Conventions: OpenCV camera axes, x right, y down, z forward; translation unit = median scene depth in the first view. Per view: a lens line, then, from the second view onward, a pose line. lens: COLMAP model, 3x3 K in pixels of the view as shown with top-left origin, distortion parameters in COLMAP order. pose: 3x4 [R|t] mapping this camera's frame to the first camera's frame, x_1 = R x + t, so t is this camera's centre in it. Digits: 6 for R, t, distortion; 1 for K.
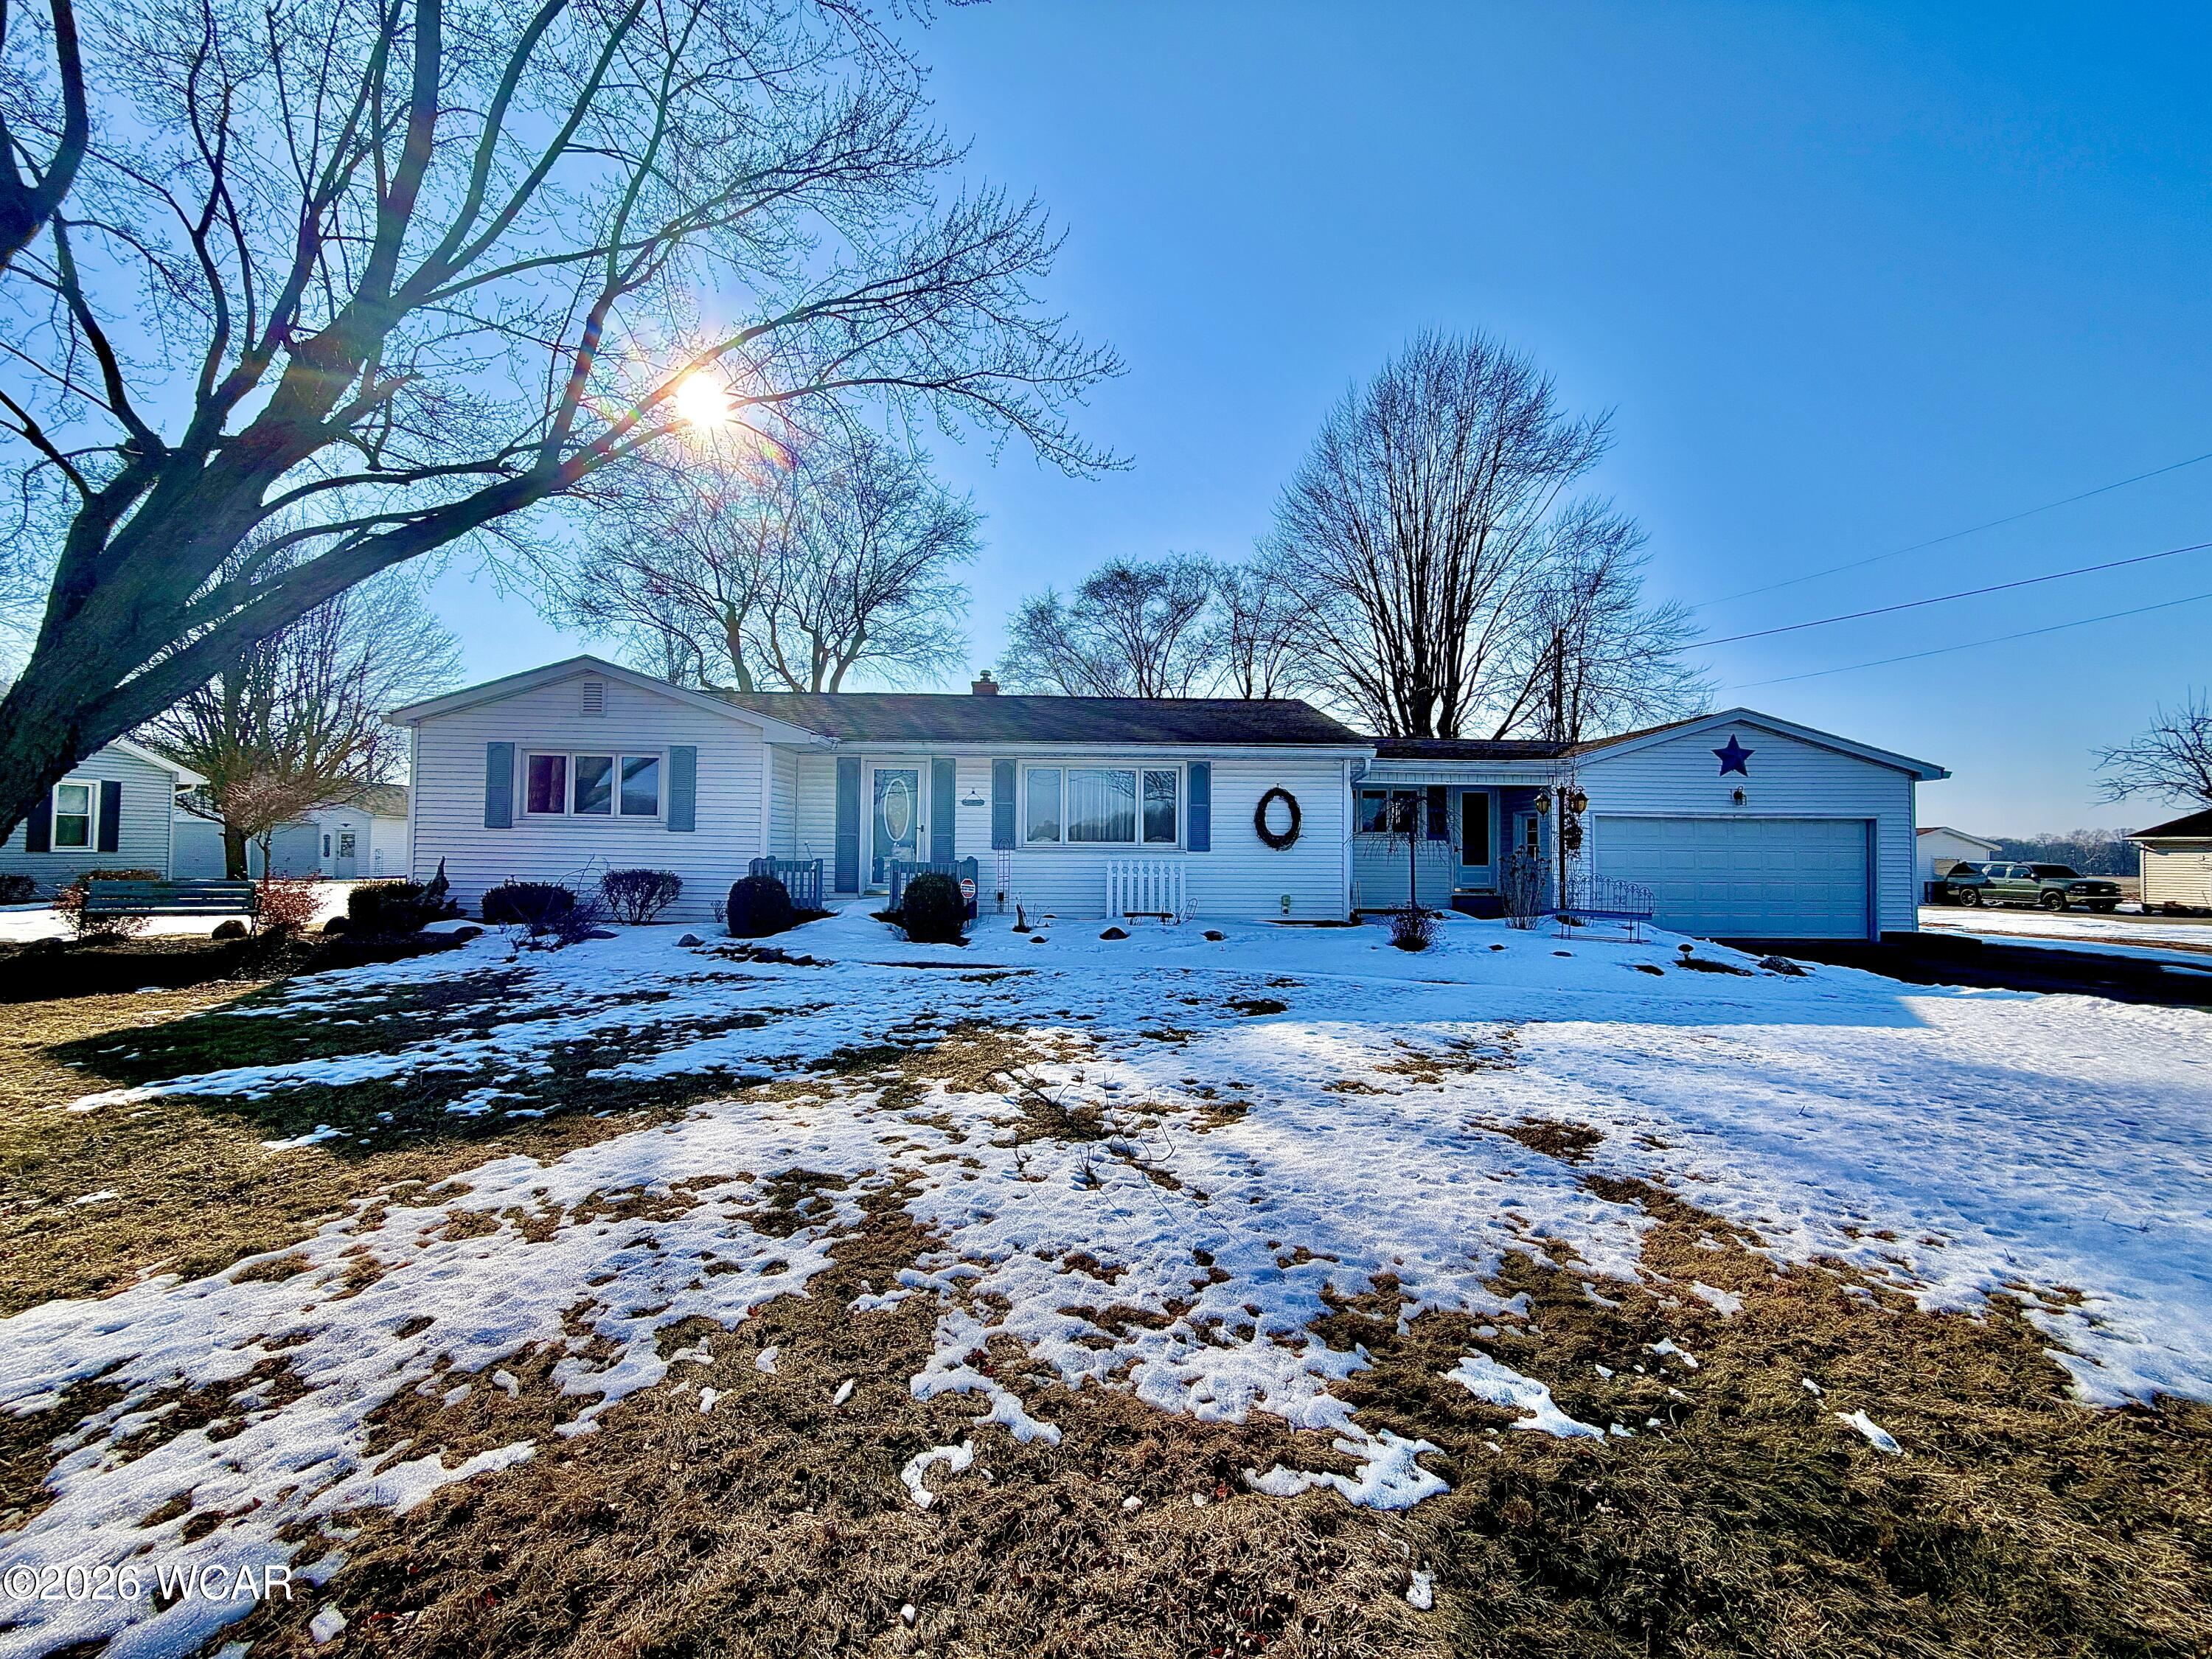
lens RADIAL K [[888.1, 0, 1103.6], [0, 888.1, 829.4], [0, 0, 1]] dist [0.002664, 0.000463]
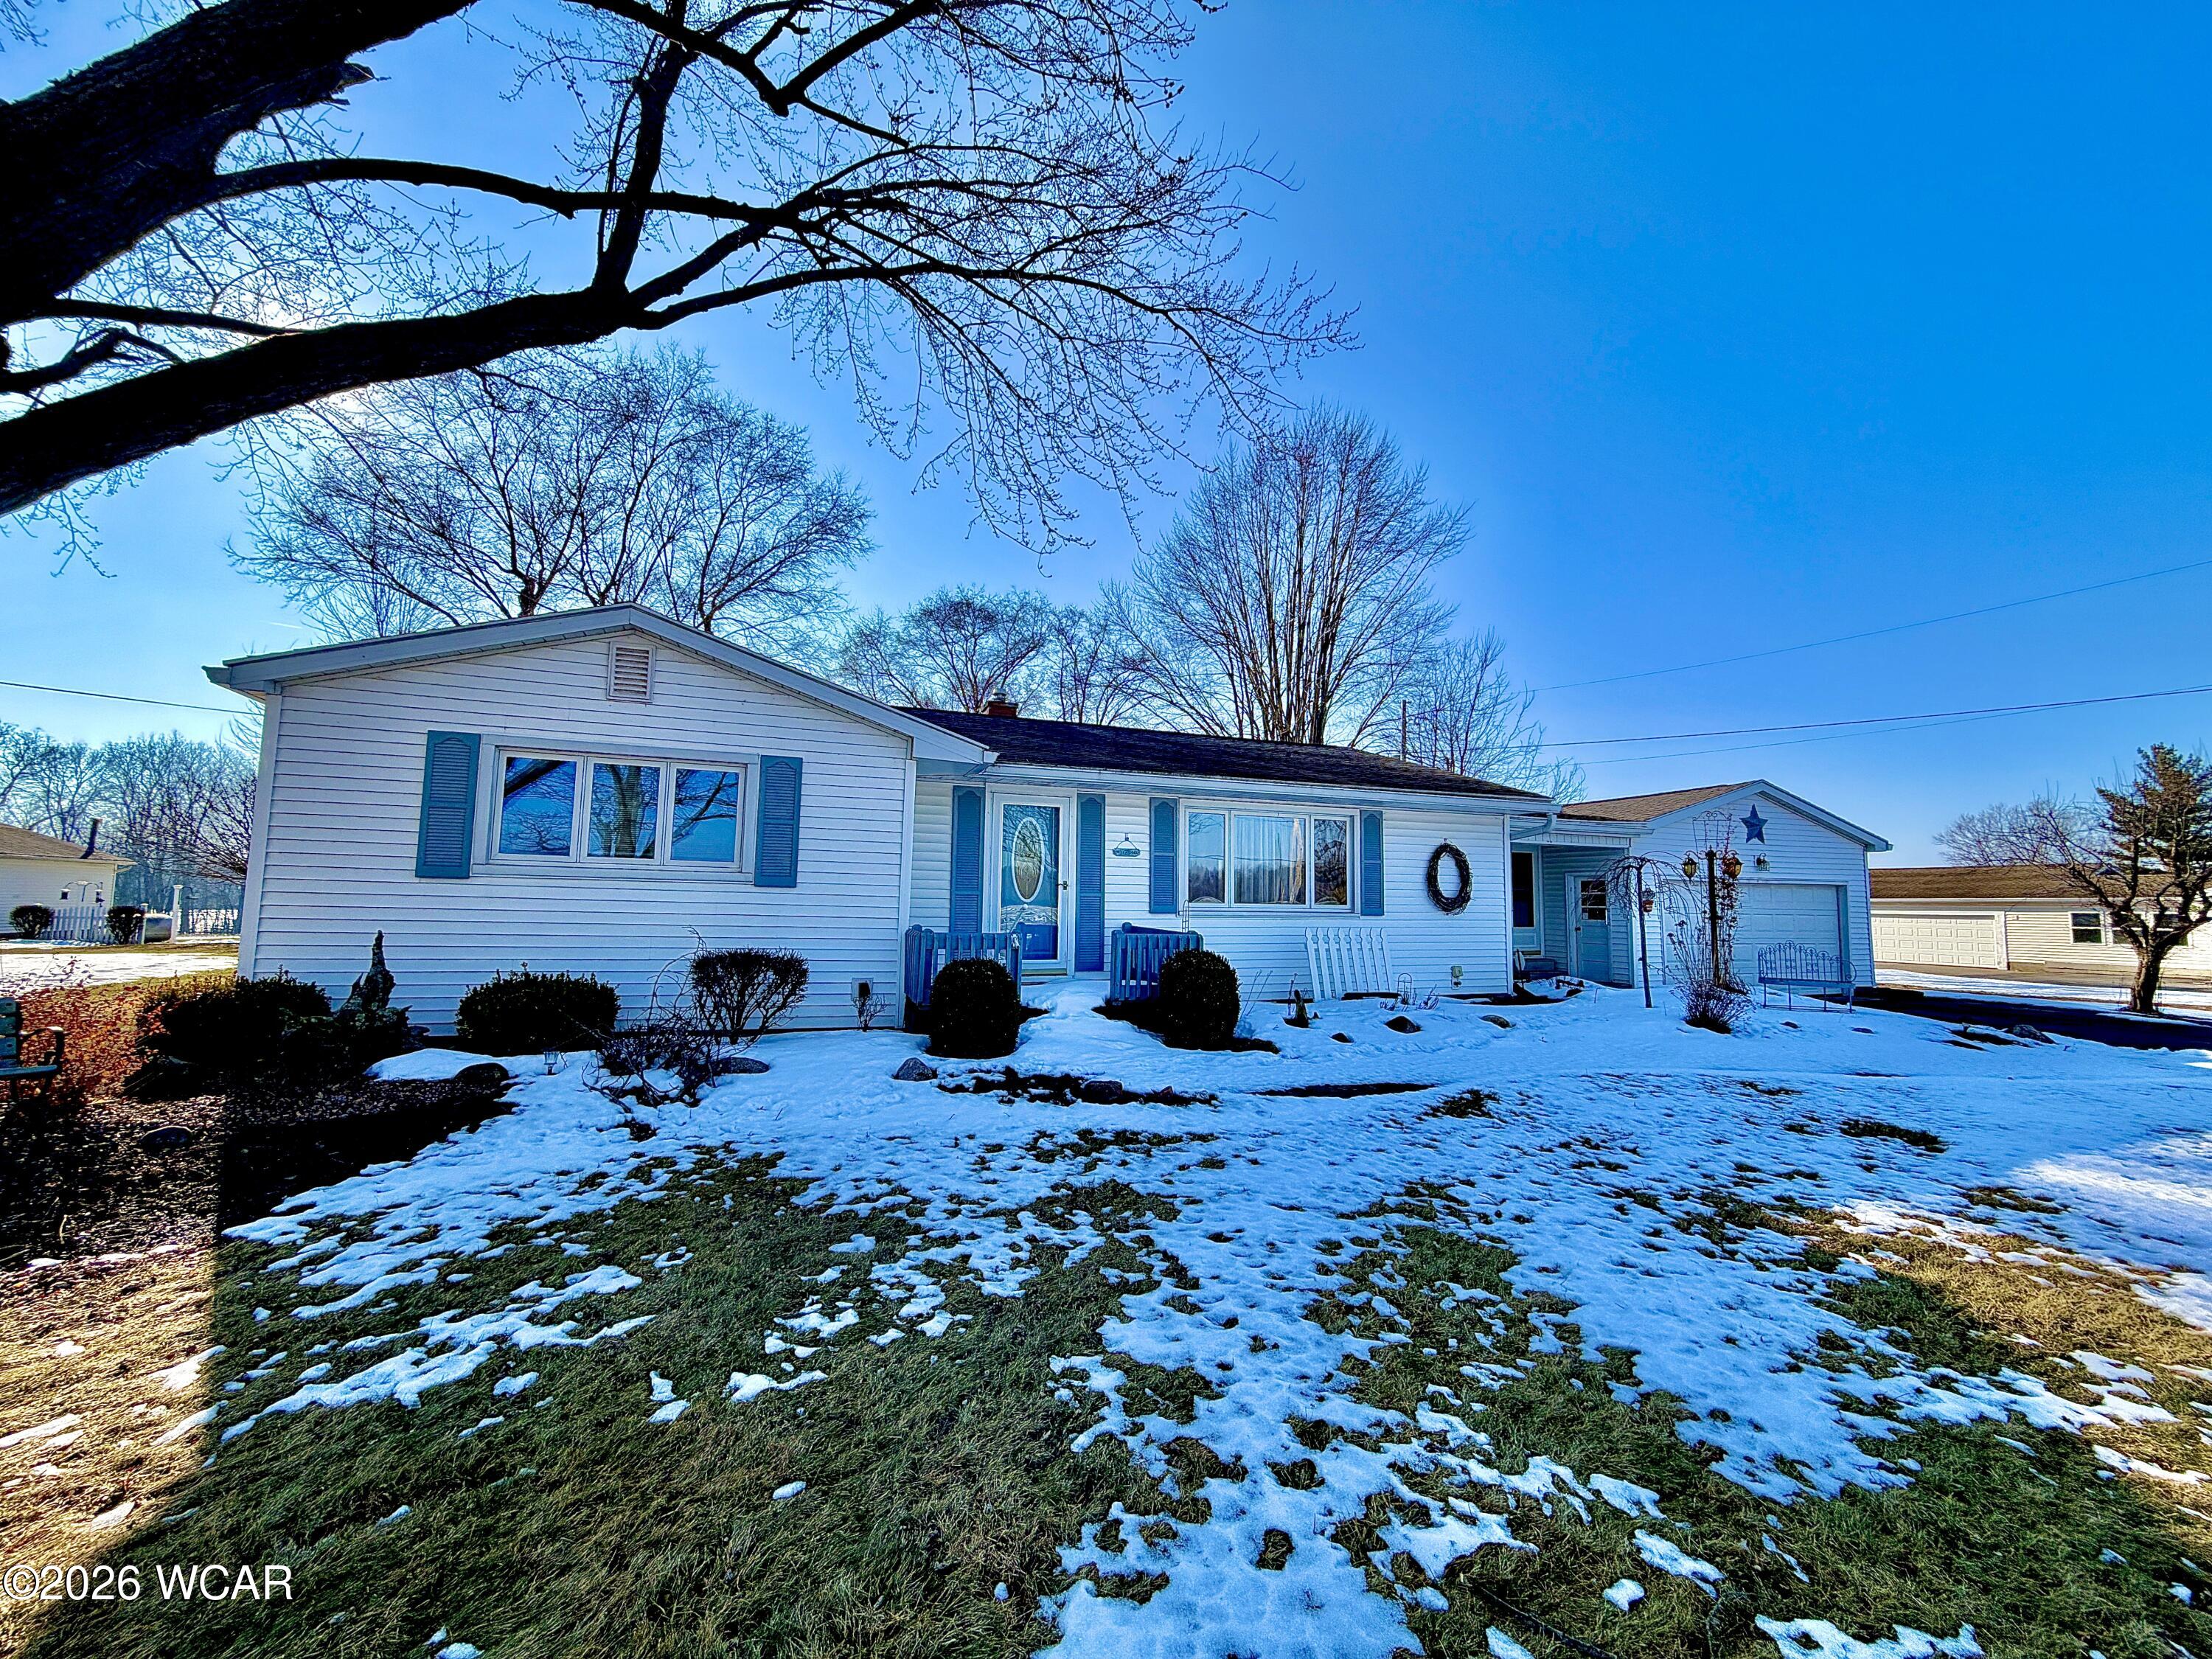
lens RADIAL K [[888.1, 0, 1105.0], [0, 888.1, 828.2], [0, 0, 1]] dist [0.002664, 0.000463]
pose [[0.945216, 0.032245, 0.324848, -0.412775], [-0.014351, 0.998252, -0.057330, -0.006217], [-0.326129, 0.049527, 0.944027, 0.277011]]
